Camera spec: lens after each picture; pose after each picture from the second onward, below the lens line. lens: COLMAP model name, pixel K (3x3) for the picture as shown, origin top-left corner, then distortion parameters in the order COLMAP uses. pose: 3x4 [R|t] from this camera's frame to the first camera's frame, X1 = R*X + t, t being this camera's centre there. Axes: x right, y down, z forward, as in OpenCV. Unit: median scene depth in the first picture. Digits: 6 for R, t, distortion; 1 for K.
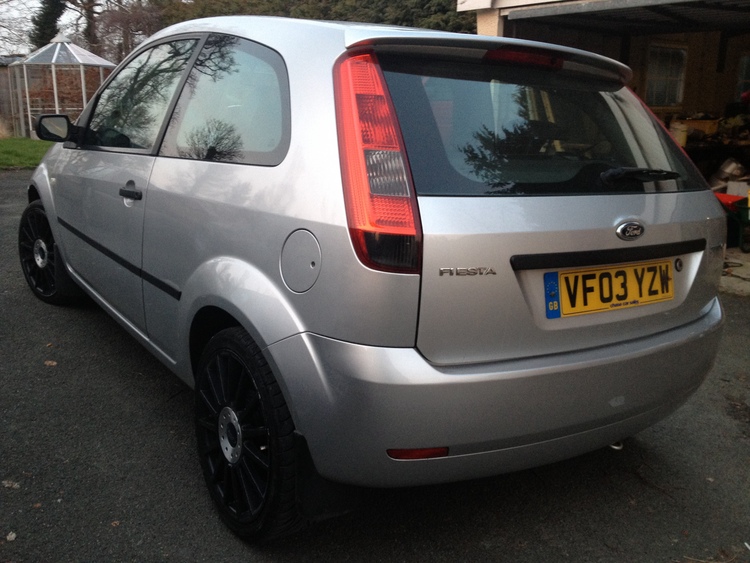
lens RADIAL K [[752.1, 0, 375.0], [0, 752.1, 281.5], [0, 0, 1]] dist [0.044440, 0.002145]
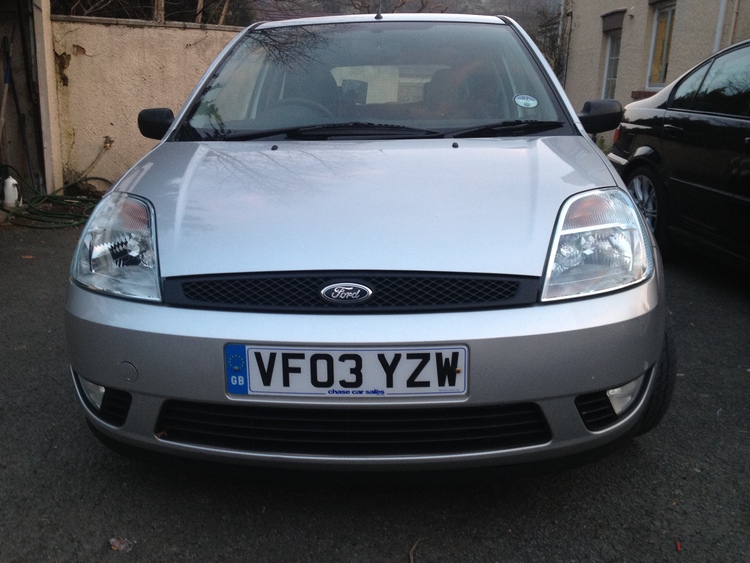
lens RADIAL K [[752.1, 0, 375.0], [0, 752.1, 281.5], [0, 0, 1]] dist [0.044440, 0.002145]
pose [[0.788716, 0.212483, -0.576869, 0.824327], [-0.073007, 0.964102, 0.255298, -0.309791], [0.610407, -0.159242, 0.775916, 0.405476]]
